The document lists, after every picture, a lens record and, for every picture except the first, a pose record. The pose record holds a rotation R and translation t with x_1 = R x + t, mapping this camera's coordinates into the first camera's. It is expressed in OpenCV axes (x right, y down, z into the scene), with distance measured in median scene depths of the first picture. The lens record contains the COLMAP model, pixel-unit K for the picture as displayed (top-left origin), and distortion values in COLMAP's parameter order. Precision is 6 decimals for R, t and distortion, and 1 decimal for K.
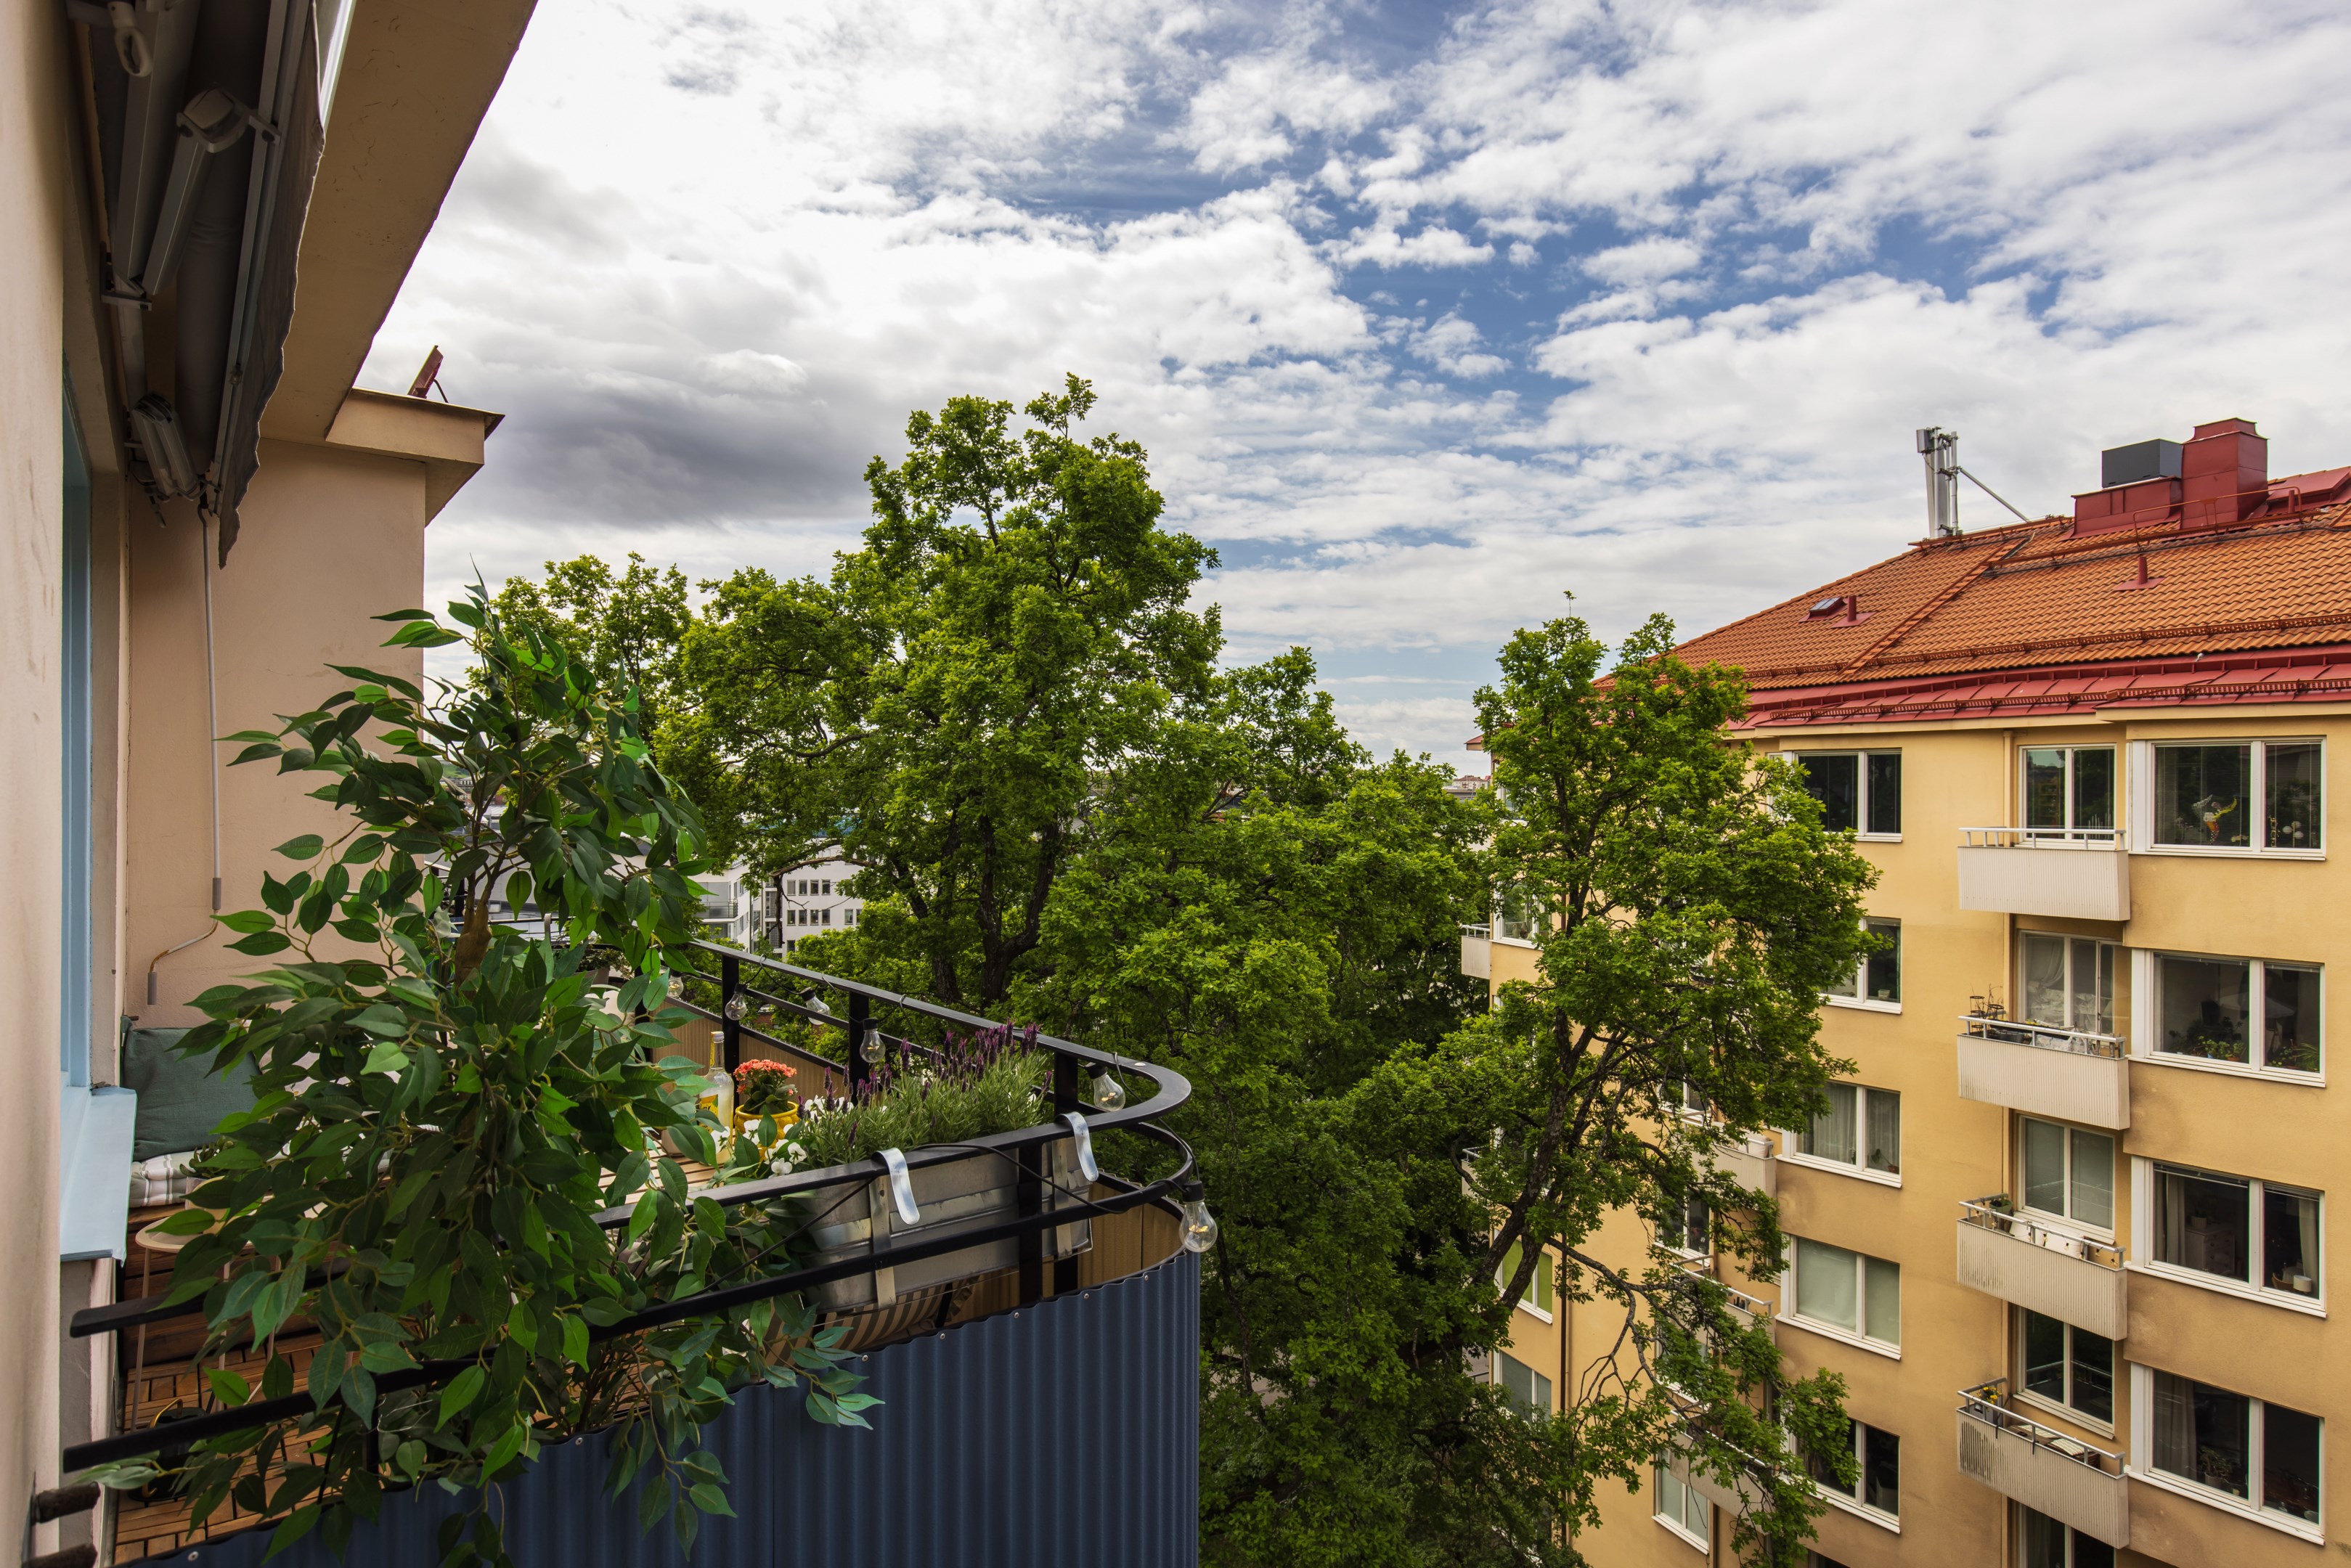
lens RADIAL K [[1272.3, 0, 1168.8], [0, 1272.3, 796.6], [0, 0, 1]] dist [0.000757, -0.001009]
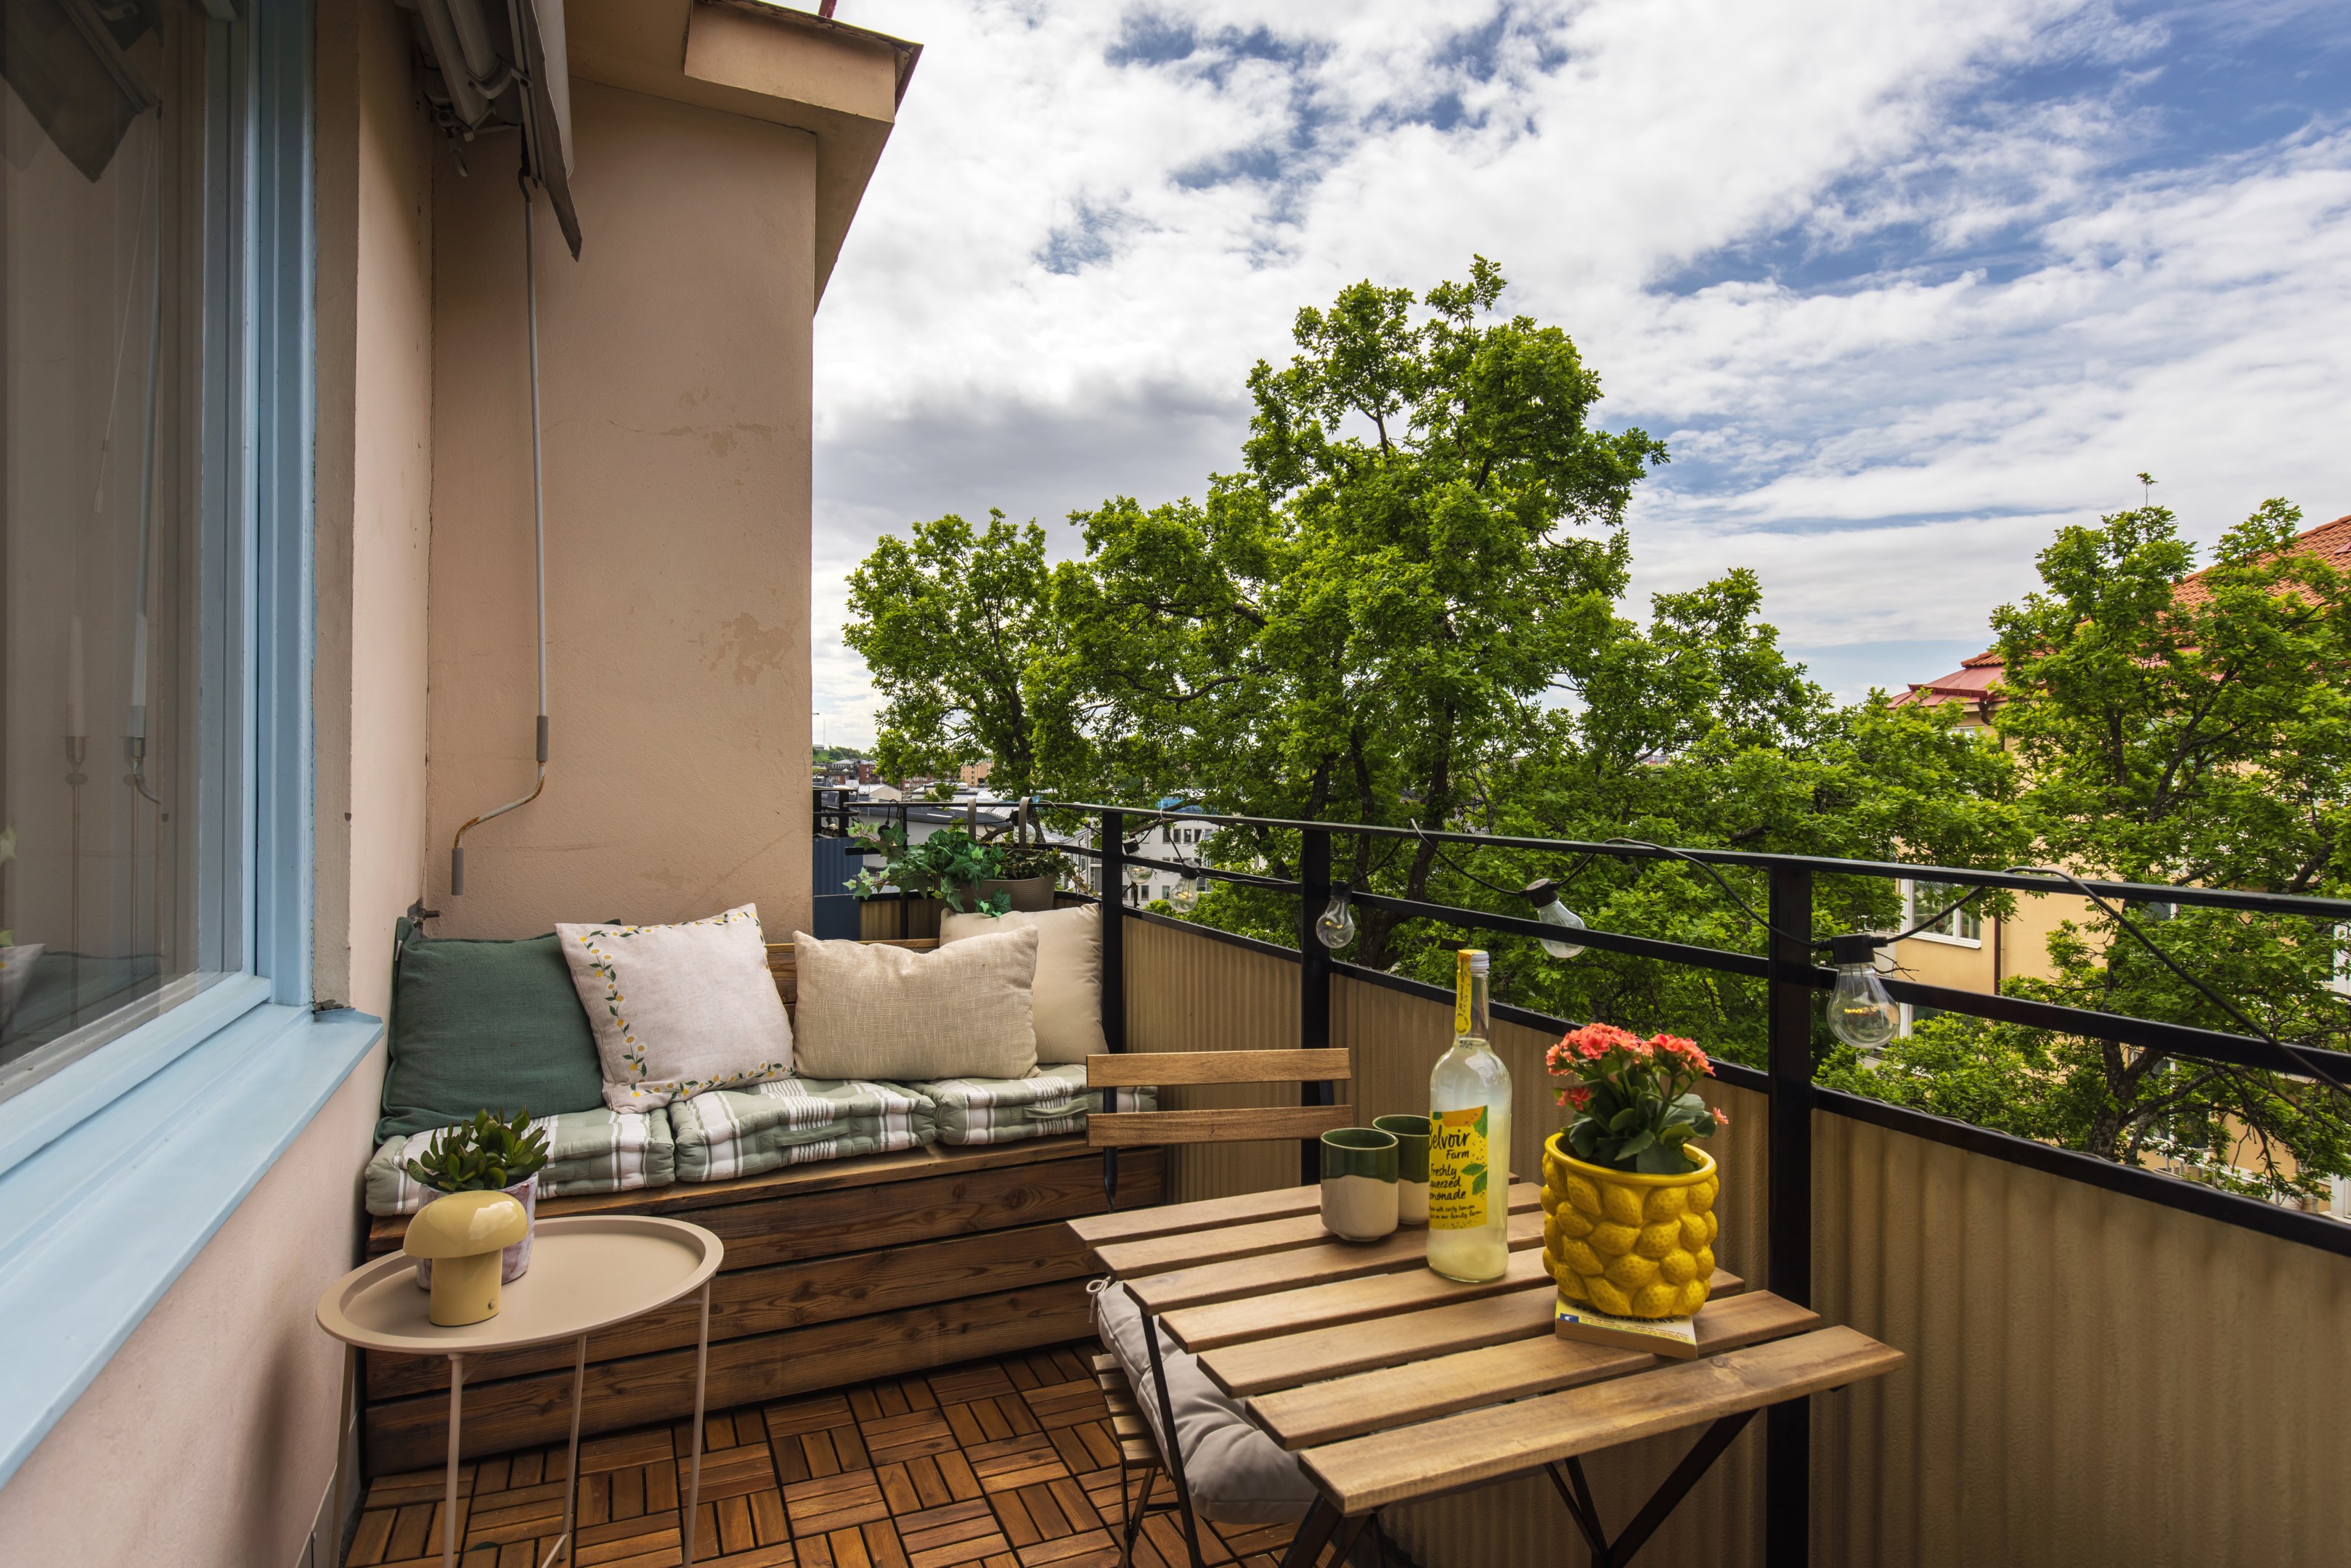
lens RADIAL K [[1295.2, 0, 1184.9], [0, 1295.2, 775.7], [0, 0, 1]] dist [-0.014912, 0.000080]
pose [[0.970546, 0.009863, -0.240713, -0.055542], [-0.008929, 0.999948, 0.004970, 0.020826], [0.240749, -0.002674, 0.970584, 0.094013]]
